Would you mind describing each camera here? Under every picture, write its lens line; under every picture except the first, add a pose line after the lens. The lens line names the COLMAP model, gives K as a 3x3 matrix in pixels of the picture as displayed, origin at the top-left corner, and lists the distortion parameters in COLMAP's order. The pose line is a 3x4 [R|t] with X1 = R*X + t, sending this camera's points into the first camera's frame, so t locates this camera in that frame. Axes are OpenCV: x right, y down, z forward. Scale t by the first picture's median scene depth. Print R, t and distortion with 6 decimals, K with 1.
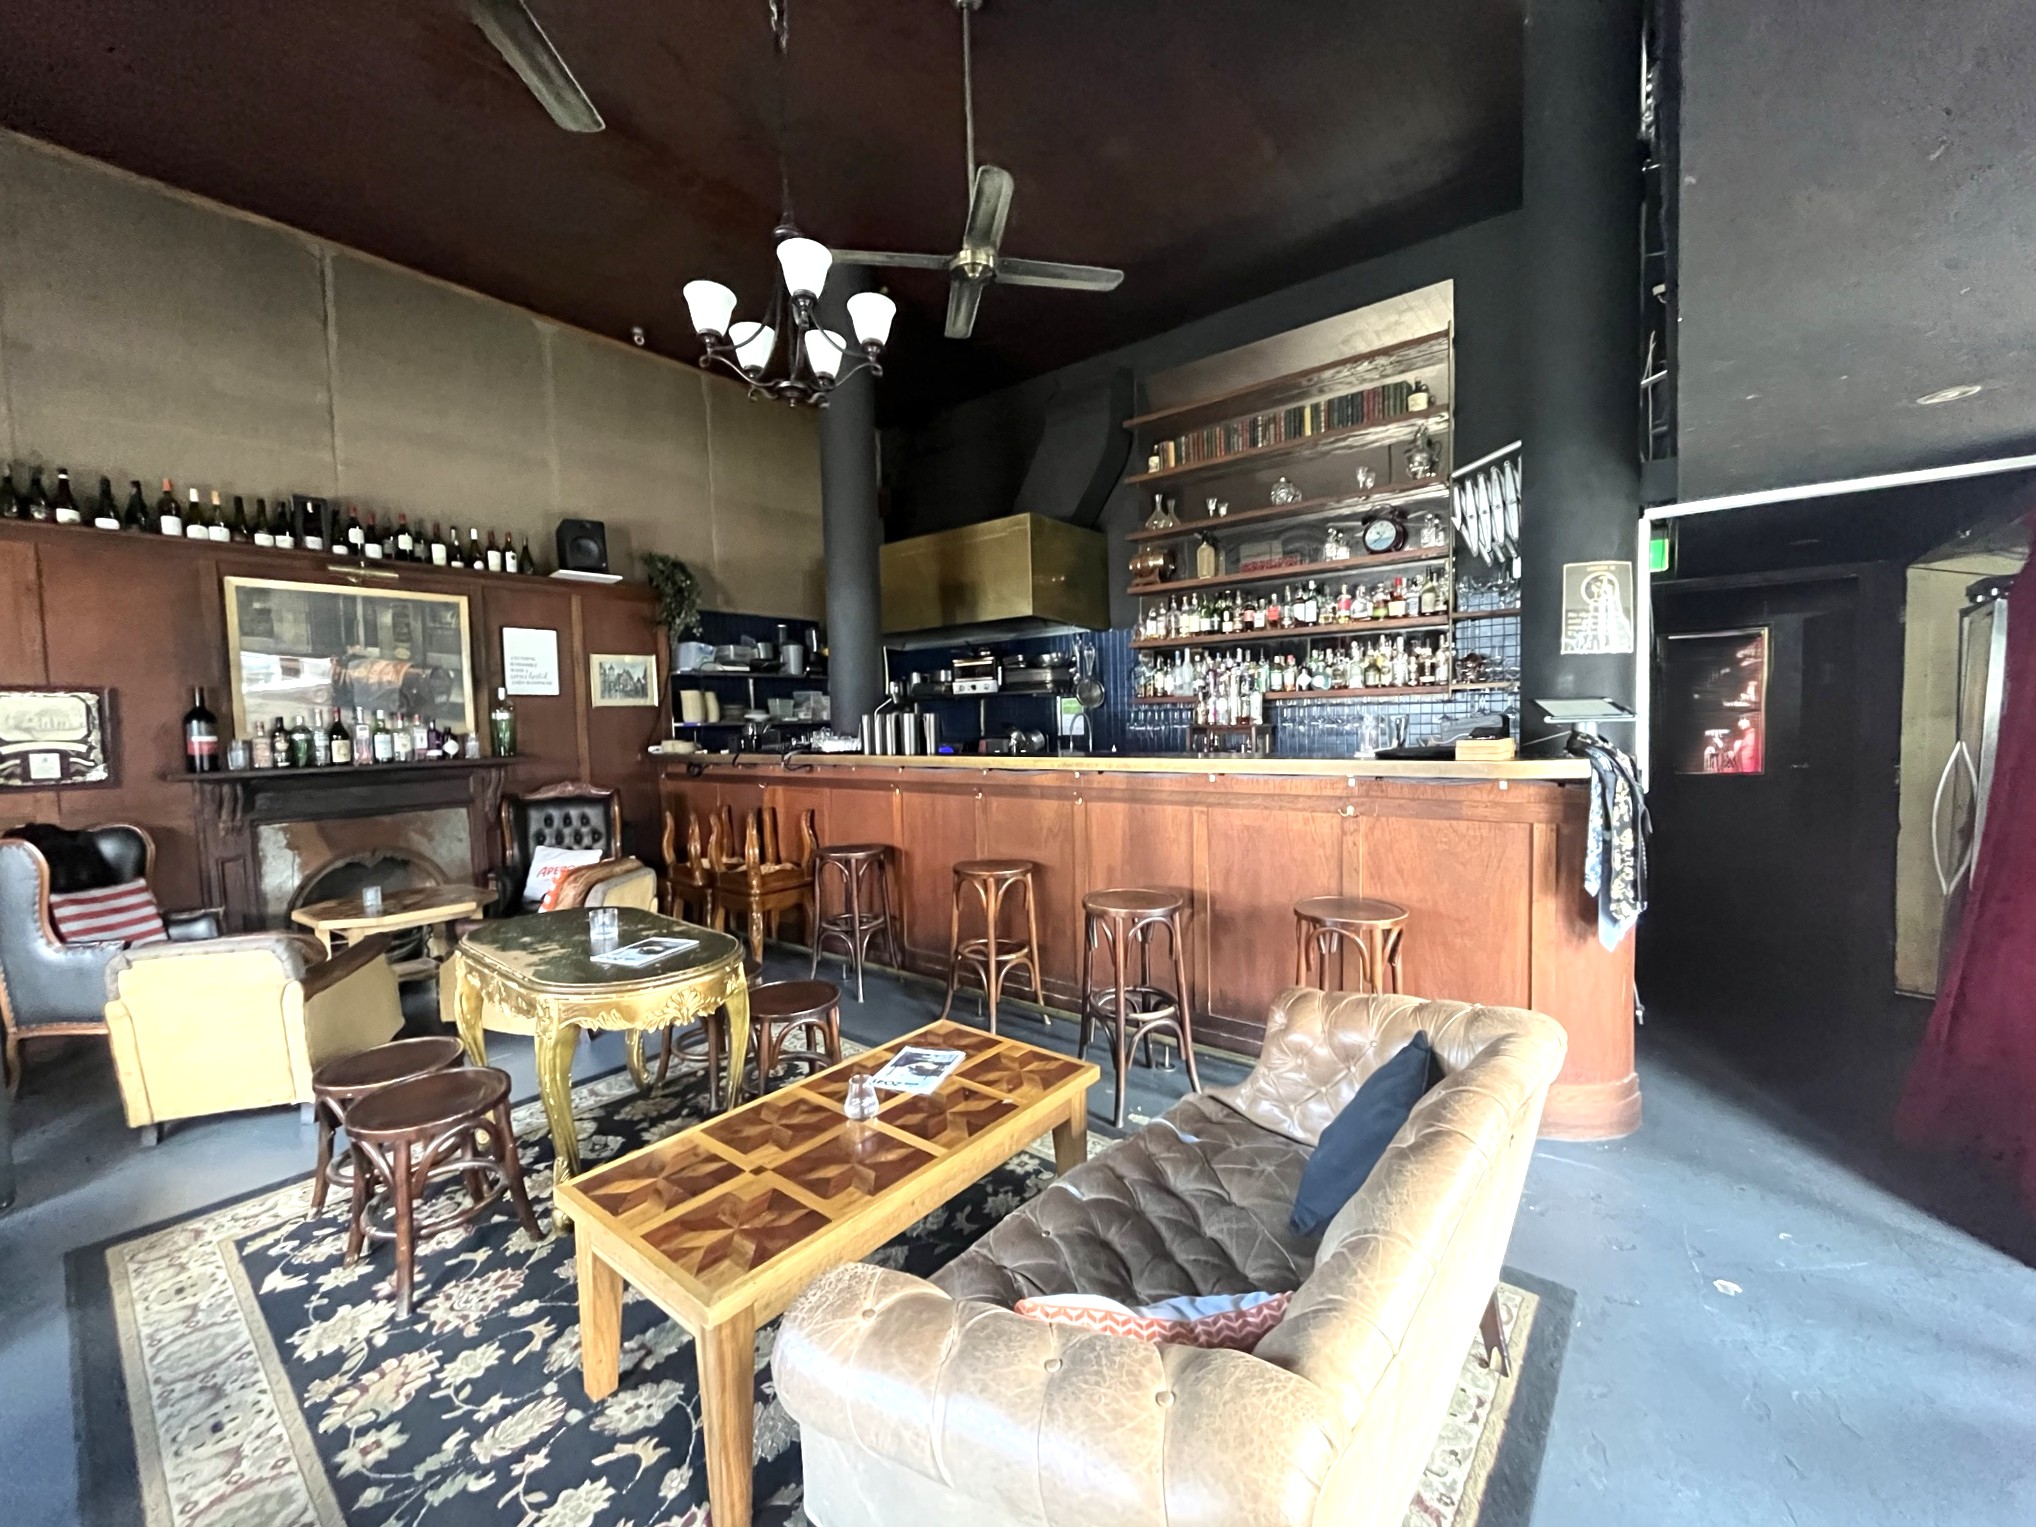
lens RADIAL K [[826.9, 0, 1013.7], [0, 826.9, 765.4], [0, 0, 1]] dist [-0.004779, 0.000132]
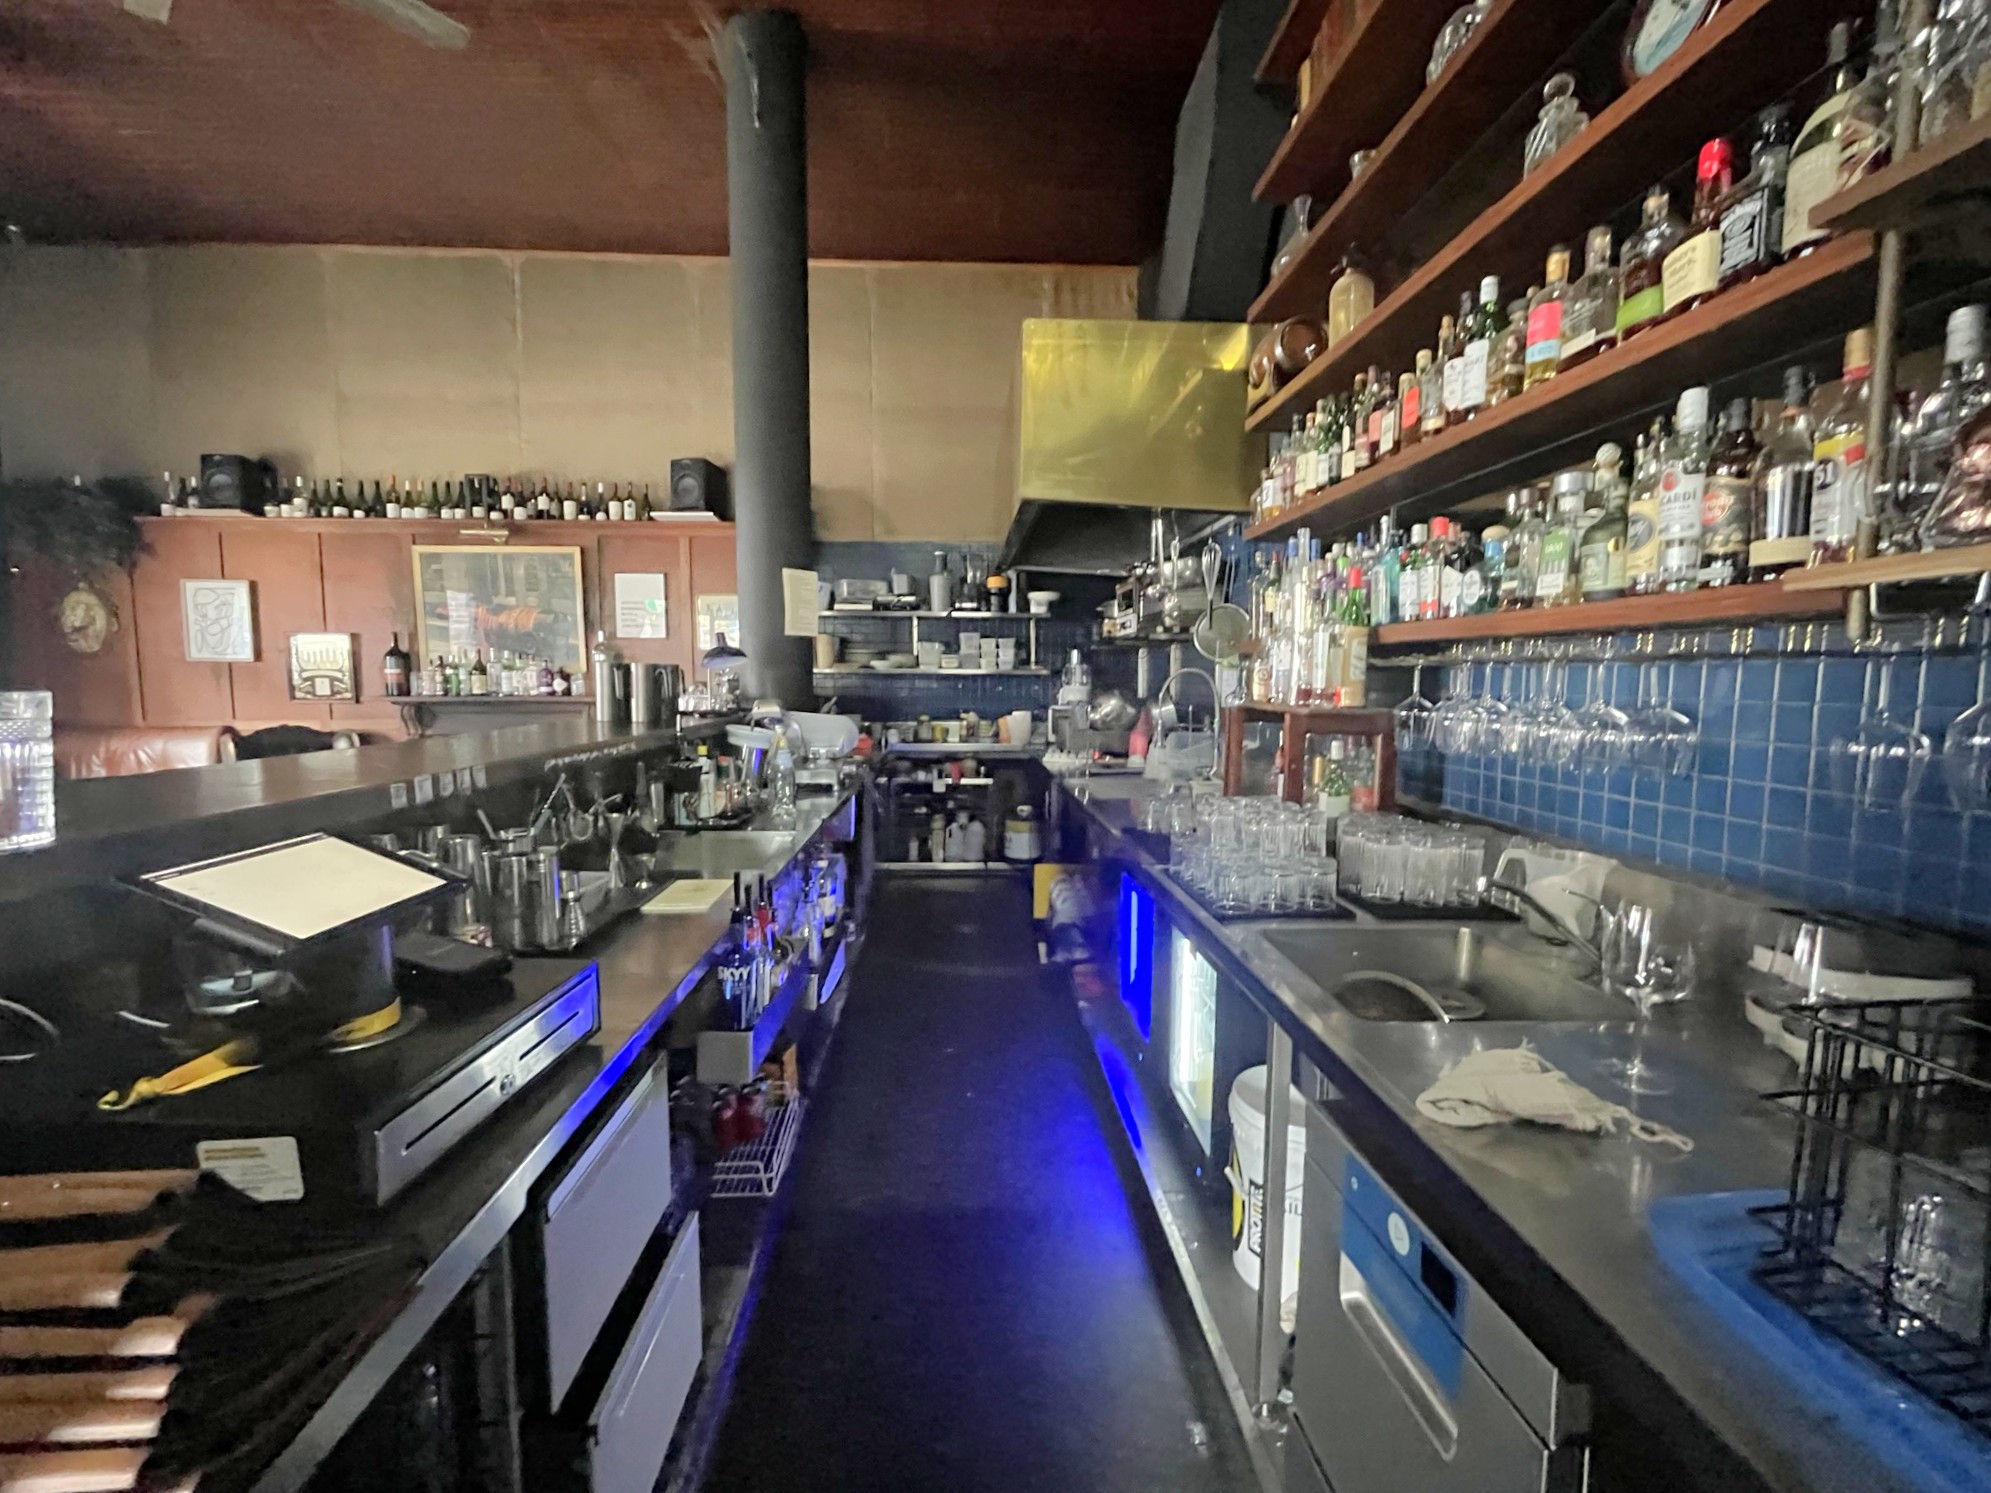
lens RADIAL K [[808.6, 0, 987.9], [0, 808.6, 745.8], [0, 0, 1]] dist [-0.004779, 0.000132]
pose [[0.661201, 0.097292, -0.743873, 0.517427], [-0.062890, 0.995253, 0.074269, -0.056771], [0.747568, -0.002324, 0.664181, 0.700597]]
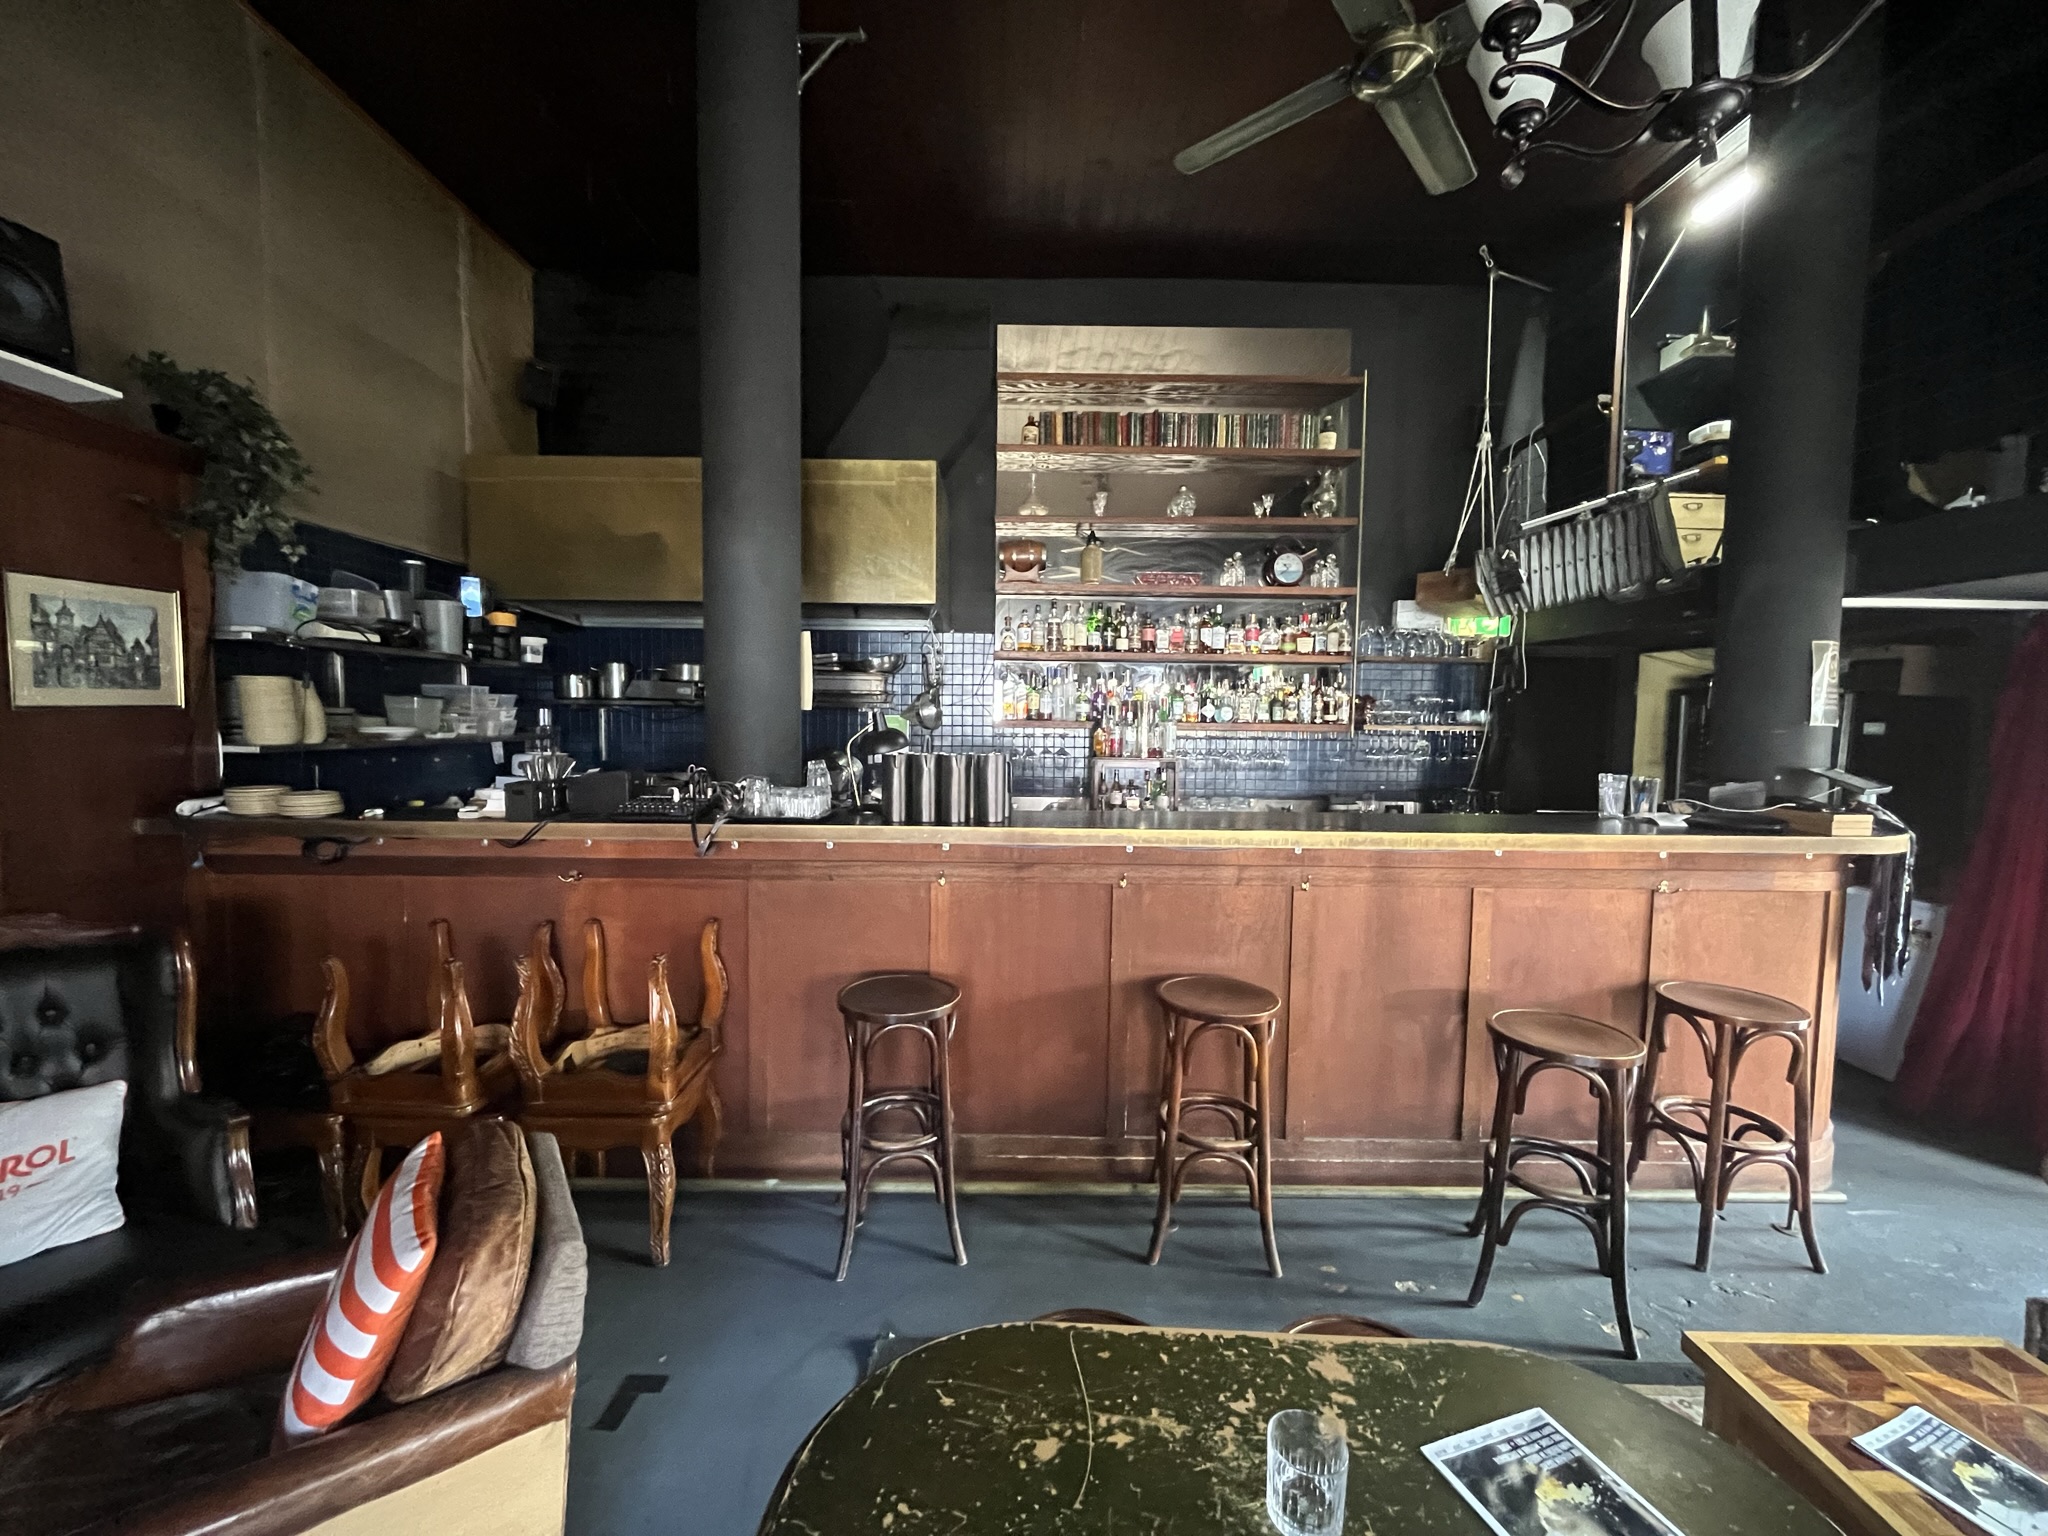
lens RADIAL K [[831.8, 0, 1015.8], [0, 831.8, 762.1], [0, 0, 1]] dist [-0.004779, 0.000132]
pose [[0.775357, -0.000951, 0.631522, -0.436303], [0.000987, 0.999999, 0.000294, -0.050373], [-0.631522, 0.000395, 0.775358, 0.447715]]
